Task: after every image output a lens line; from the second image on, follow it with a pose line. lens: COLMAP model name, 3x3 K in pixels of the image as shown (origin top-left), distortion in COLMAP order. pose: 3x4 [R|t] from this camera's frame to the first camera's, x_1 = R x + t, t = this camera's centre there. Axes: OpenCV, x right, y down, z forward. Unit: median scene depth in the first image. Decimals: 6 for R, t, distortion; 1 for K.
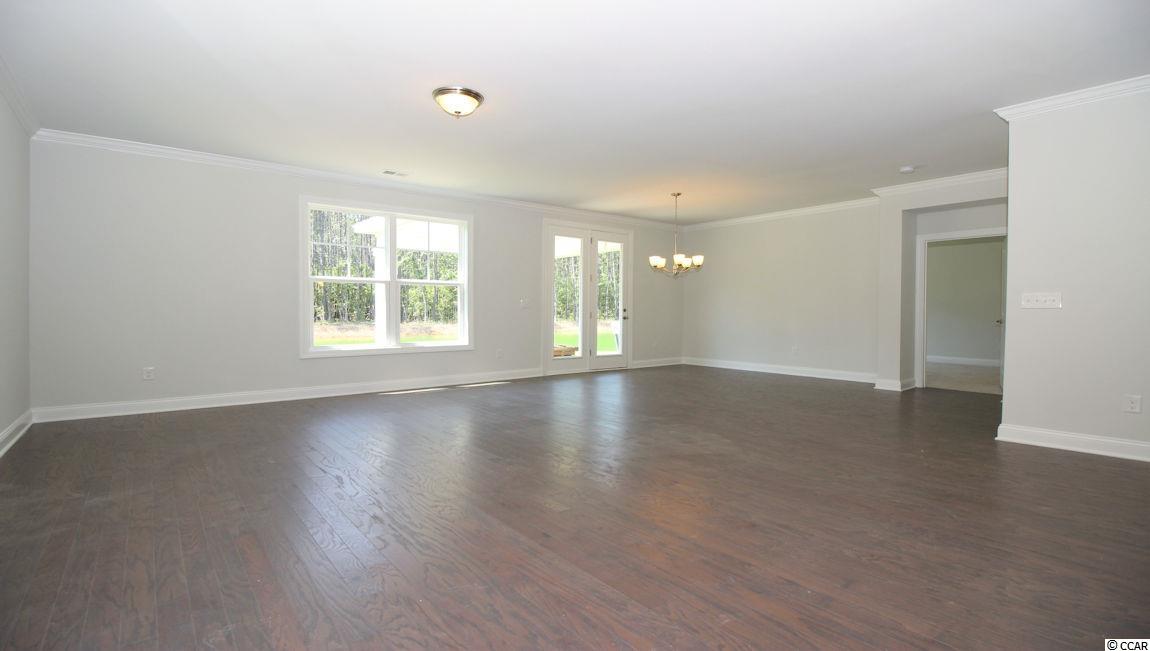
lens RADIAL K [[533.0, 0, 582.9], [0, 533.0, 296.6], [0, 0, 1]] dist [-0.013283, -0.005018]
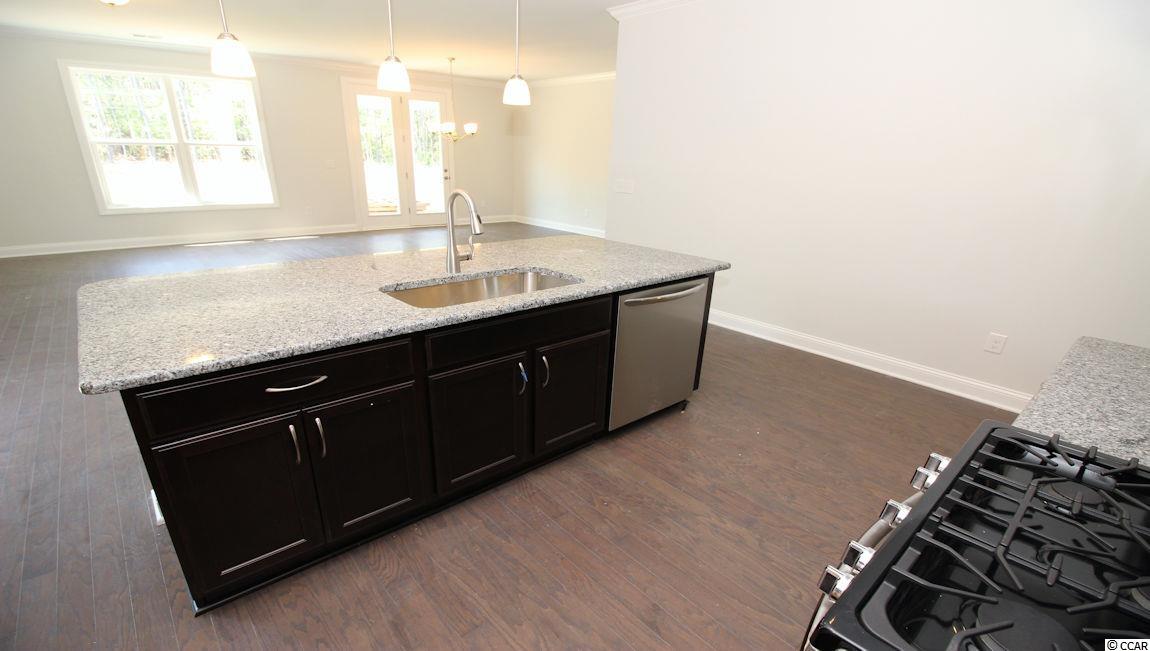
lens RADIAL K [[533.0, 0, 578.6], [0, 533.0, 354.6], [0, 0, 1]] dist [-0.013283, -0.005018]
pose [[0.998798, 0.013018, 0.047248, 0.448859], [-0.029830, 0.926406, 0.375343, -0.061132], [-0.038885, -0.376301, 0.925681, -0.217774]]
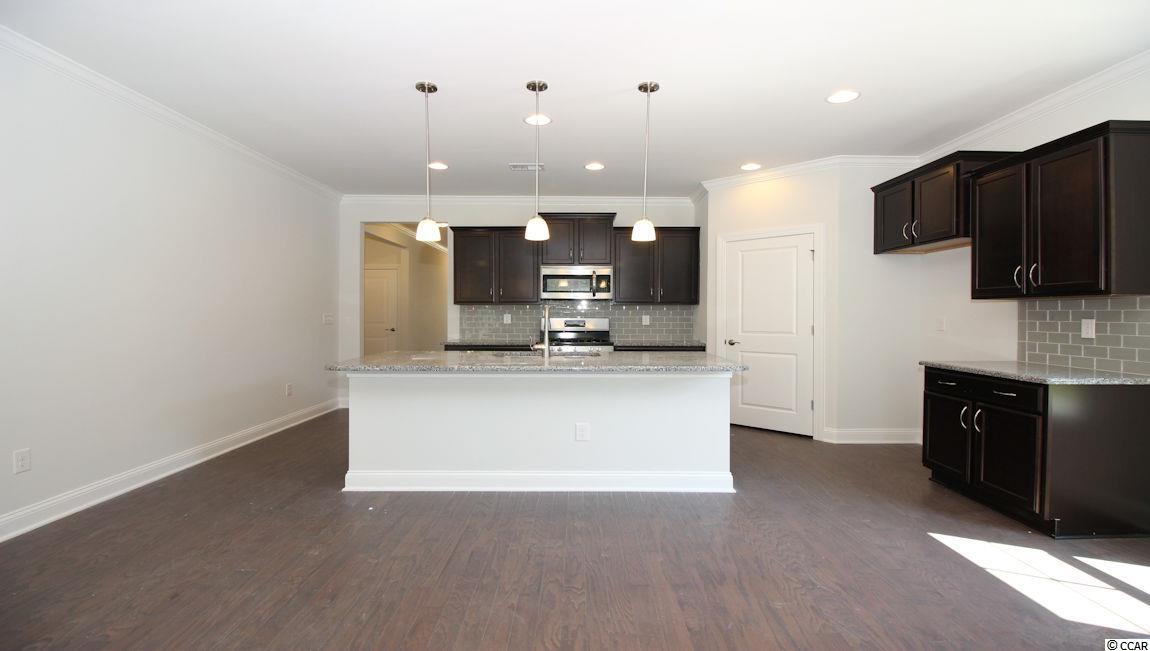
lens RADIAL K [[533.0, 0, 570.9], [0, 533.0, 326.9], [0, 0, 1]] dist [-0.013283, -0.005018]
pose [[-0.766093, -0.025216, 0.642235, -0.037716], [-0.022871, 0.999667, 0.011969, -0.012696], [-0.642323, -0.005519, -0.766414, 0.616024]]
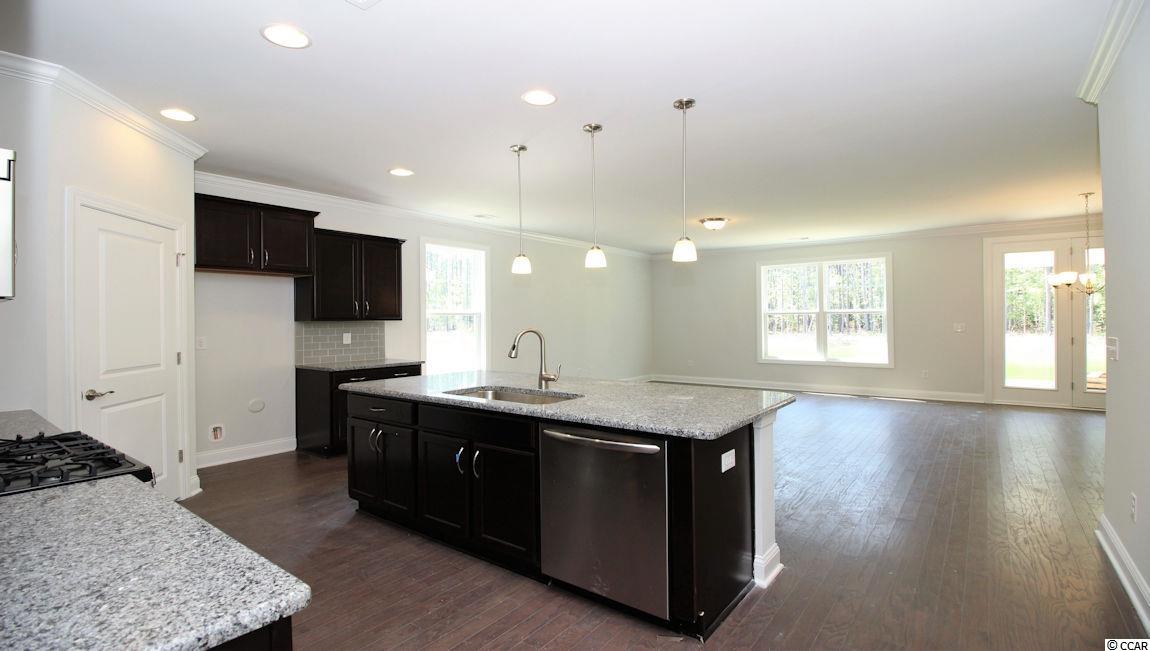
lens RADIAL K [[533.0, 0, 576.0], [0, 533.0, 316.3], [0, 0, 1]] dist [-0.013283, -0.005018]
pose [[0.230898, -0.012752, -0.972894, 0.885908], [0.033752, 0.999417, -0.005089, -0.036156], [0.972392, -0.031663, 0.231194, 0.078791]]
